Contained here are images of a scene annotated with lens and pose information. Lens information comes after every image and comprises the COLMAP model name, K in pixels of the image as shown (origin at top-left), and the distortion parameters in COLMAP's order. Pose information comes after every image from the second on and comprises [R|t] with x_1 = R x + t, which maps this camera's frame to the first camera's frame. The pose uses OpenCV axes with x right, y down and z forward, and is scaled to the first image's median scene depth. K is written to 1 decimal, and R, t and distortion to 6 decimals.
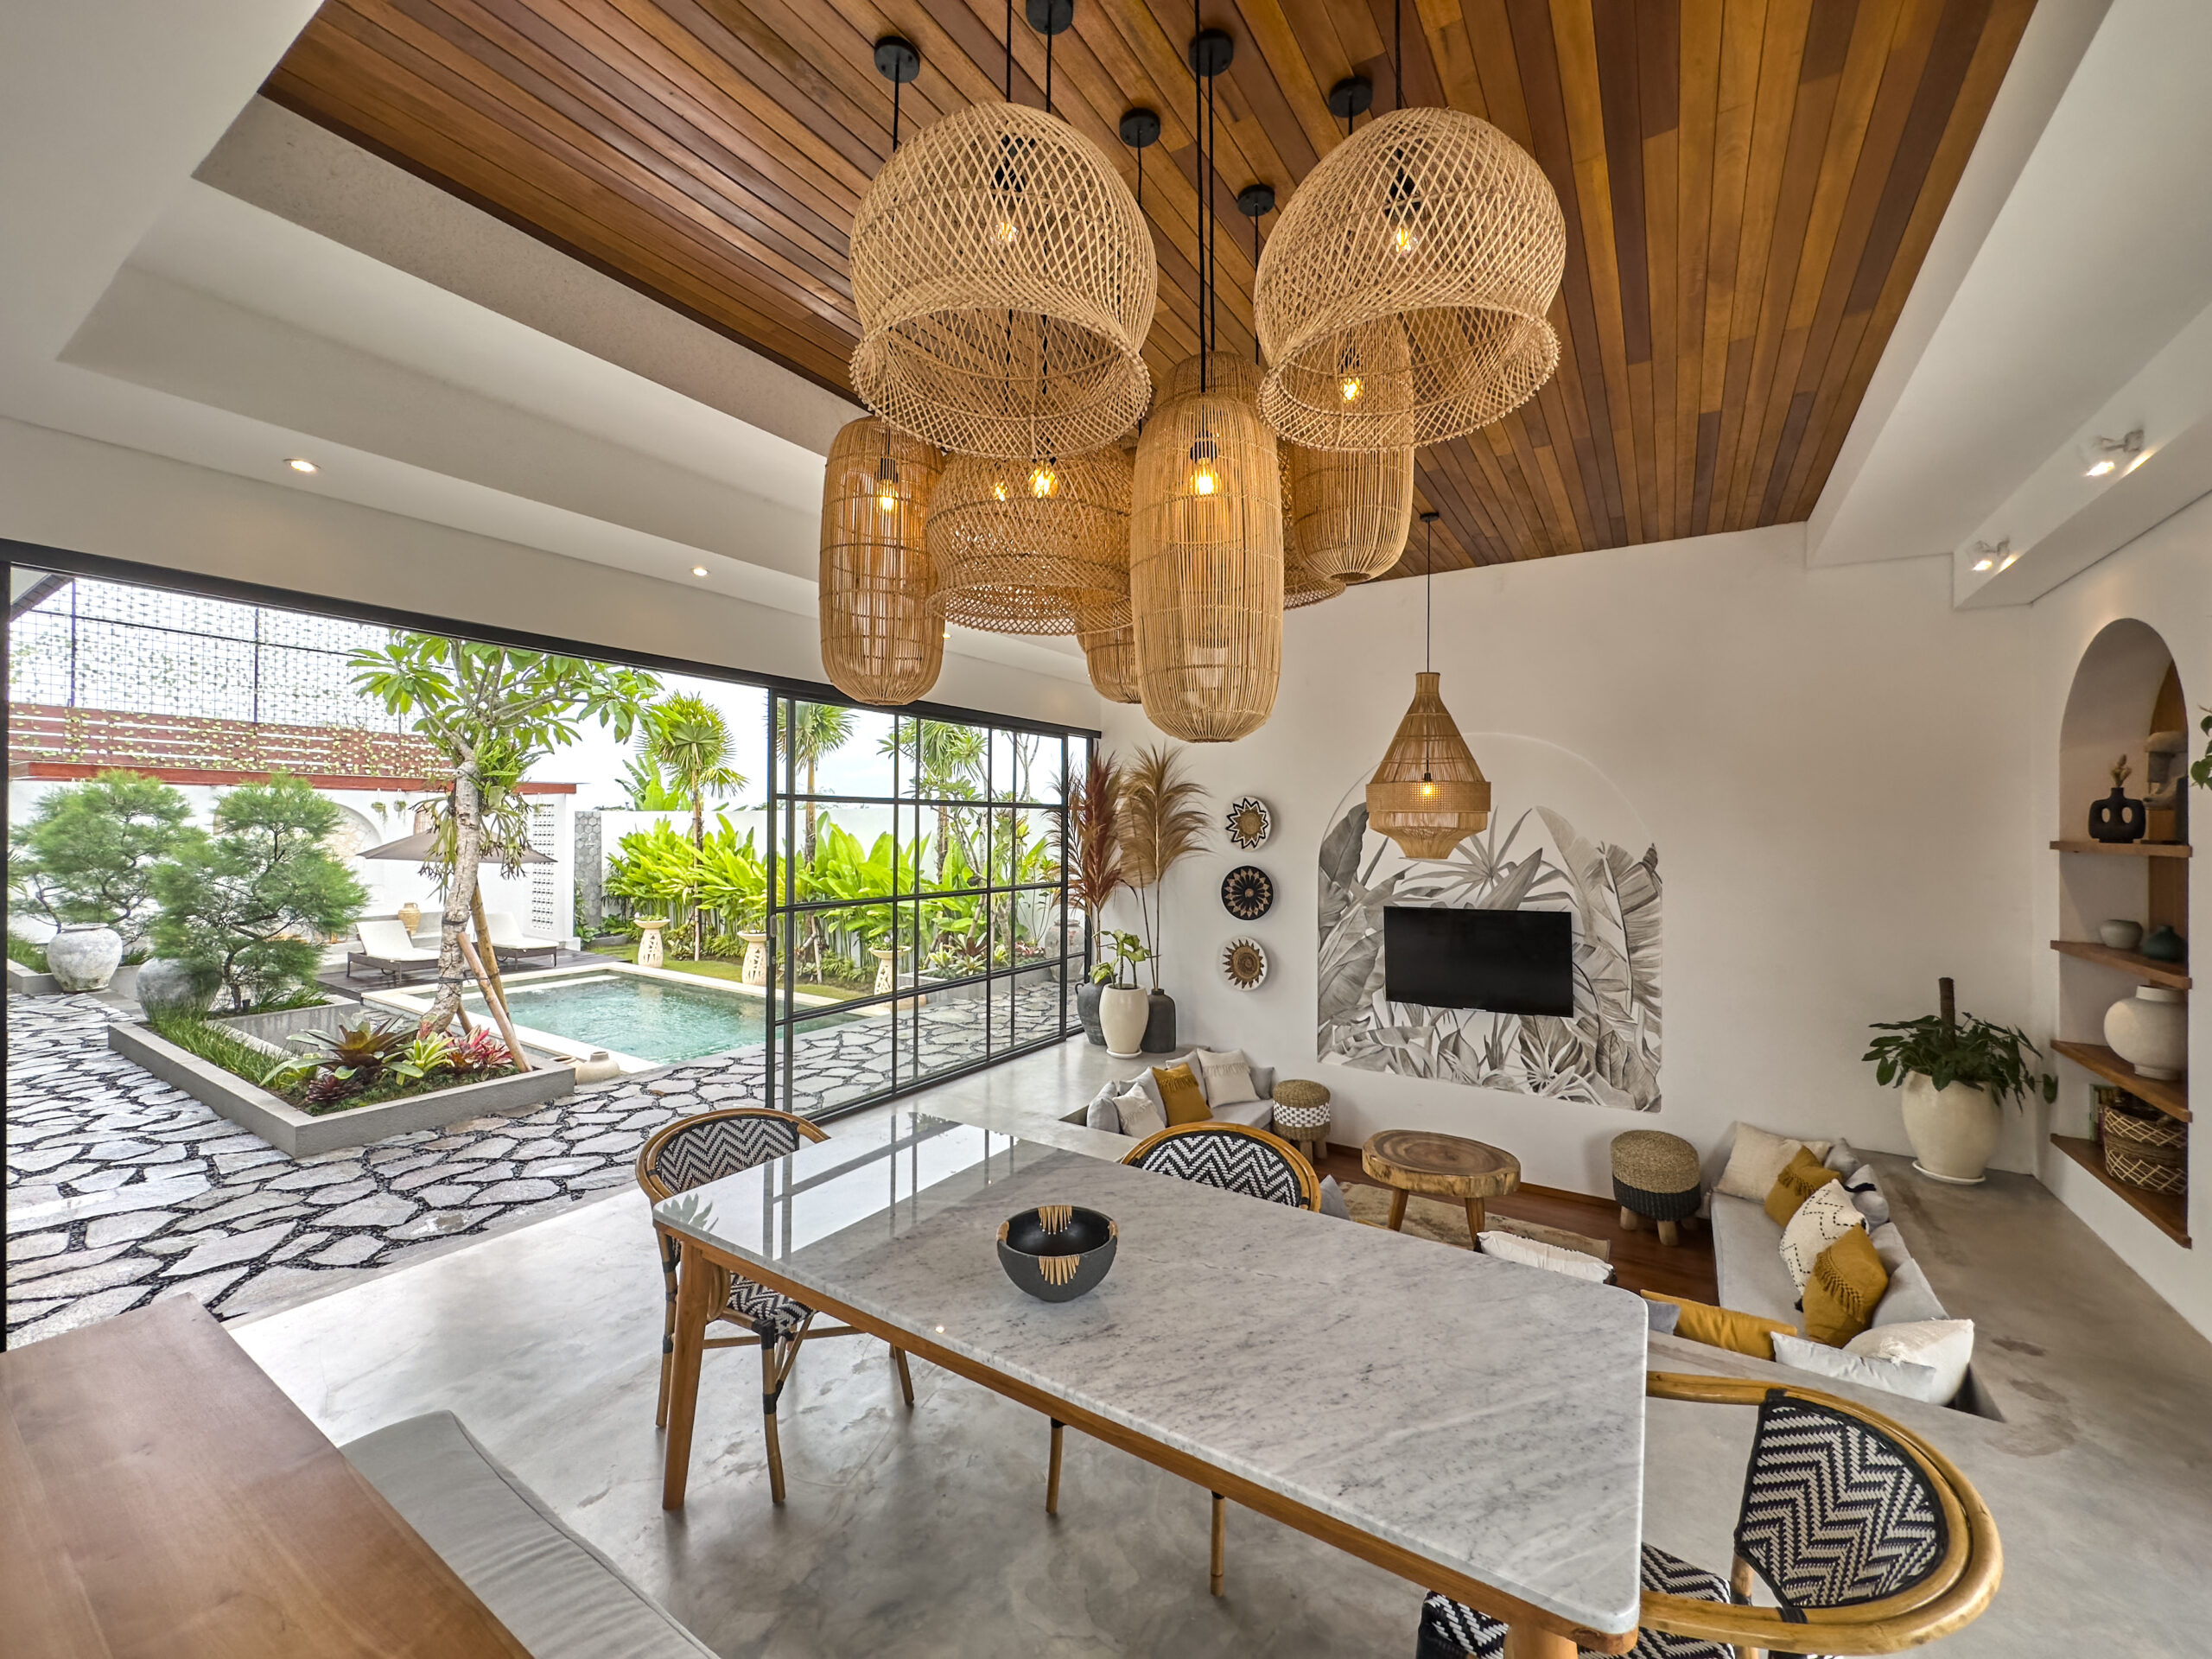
lens RADIAL K [[883.8, 0, 1102.7], [0, 883.8, 824.3], [0, 0, 1]] dist [-0.001473, 0.000208]
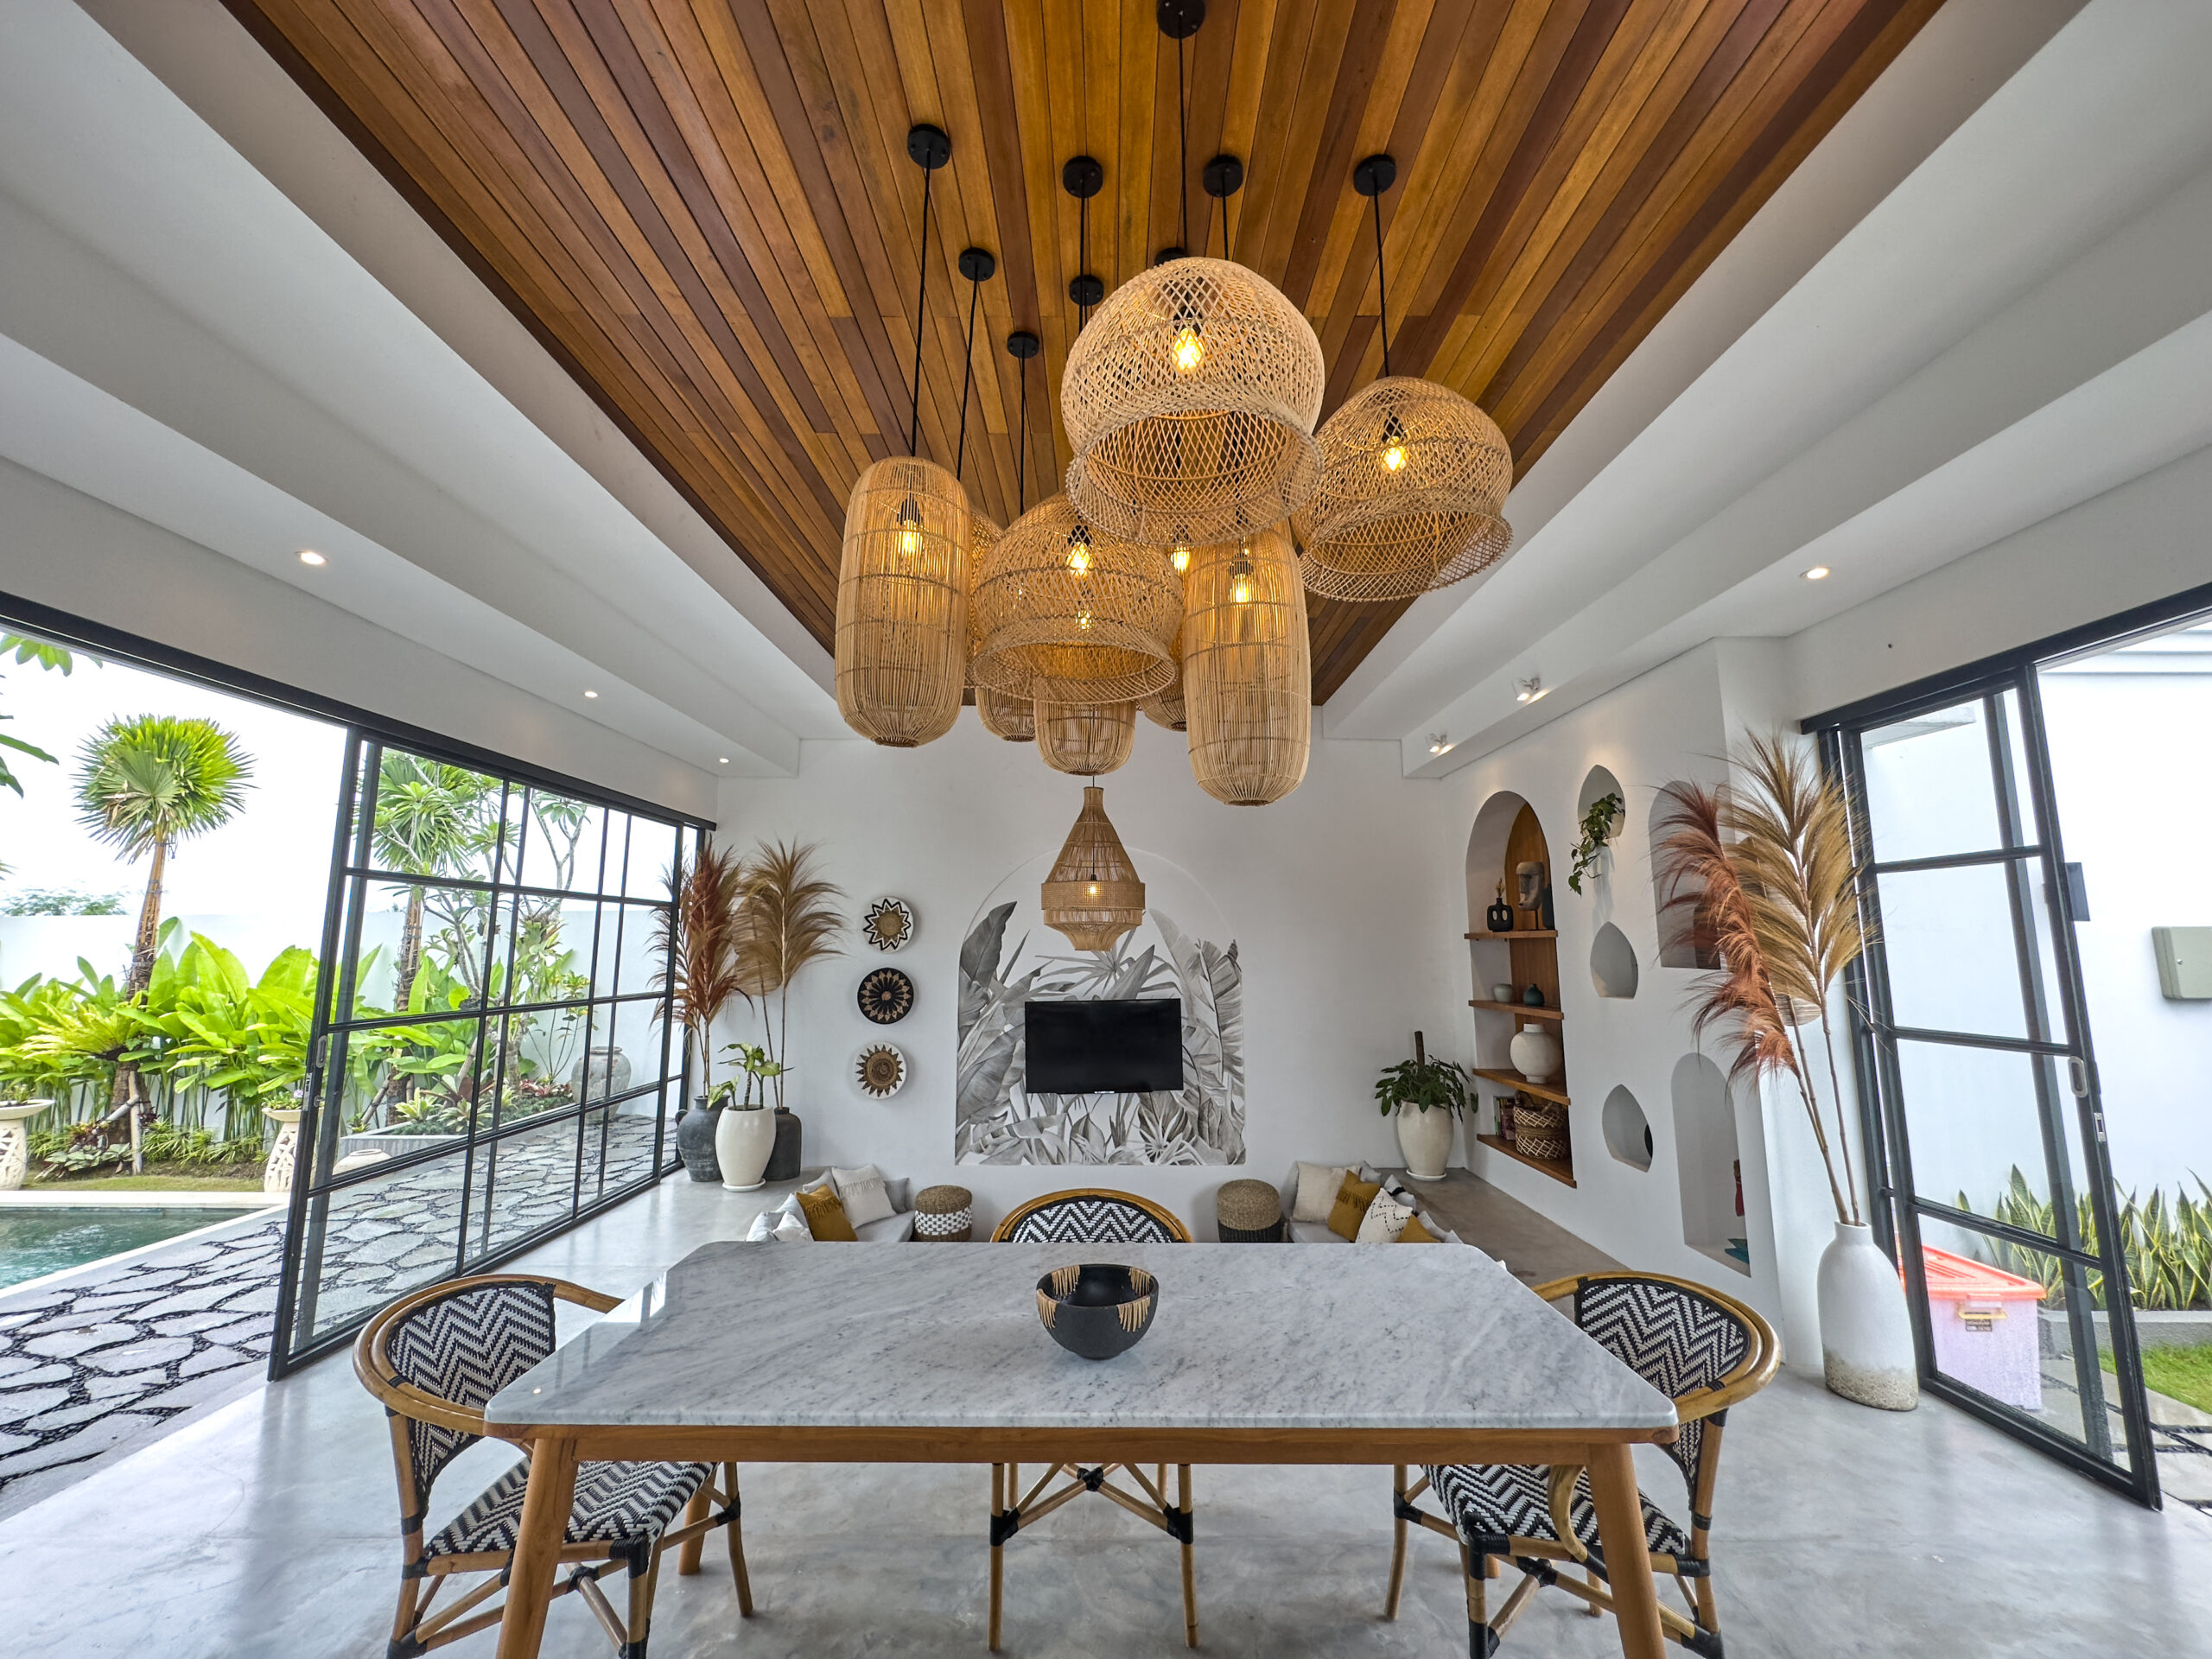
lens RADIAL K [[883.8, 0, 1105.2], [0, 883.8, 825.6], [0, 0, 1]] dist [-0.001473, 0.000208]
pose [[0.842376, 0.069207, 0.534427, -0.194512], [0.003716, 0.990950, -0.134183, 0.026761], [-0.538877, 0.115018, 0.834495, 0.035865]]
